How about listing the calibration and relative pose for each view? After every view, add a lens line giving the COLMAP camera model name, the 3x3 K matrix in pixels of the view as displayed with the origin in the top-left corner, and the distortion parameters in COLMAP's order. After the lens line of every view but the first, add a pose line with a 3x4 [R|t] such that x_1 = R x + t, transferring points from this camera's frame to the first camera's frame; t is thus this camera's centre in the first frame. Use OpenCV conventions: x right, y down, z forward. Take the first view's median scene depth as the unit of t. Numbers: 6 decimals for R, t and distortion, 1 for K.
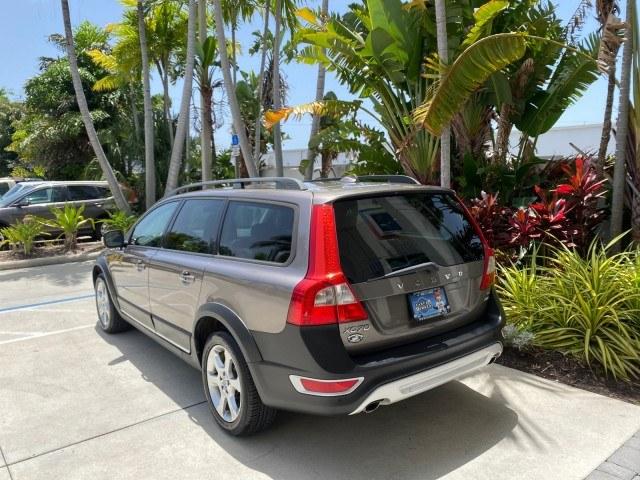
lens RADIAL K [[492.9, 0, 321.6], [0, 492.9, 235.5], [0, 0, 1]] dist [0.007786, -0.012858]
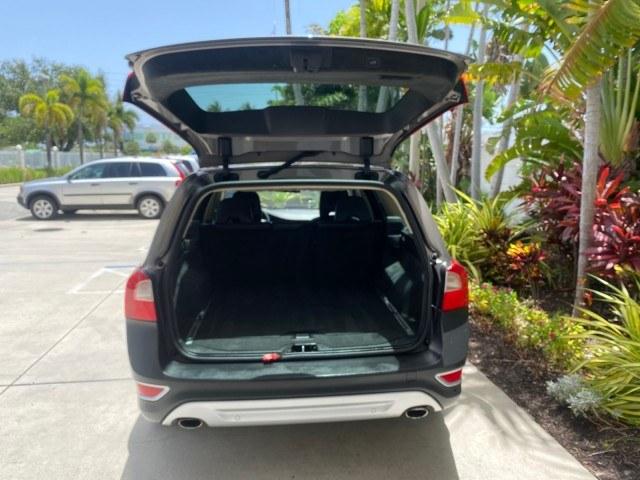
lens RADIAL K [[492.9, 0, 327.1], [0, 492.9, 242.6], [0, 0, 1]] dist [0.007786, -0.012858]
pose [[0.852211, 0.098294, -0.513882, 0.385181], [-0.069710, 0.994769, 0.074672, -0.026961], [0.518533, -0.027813, 0.854605, 0.210897]]
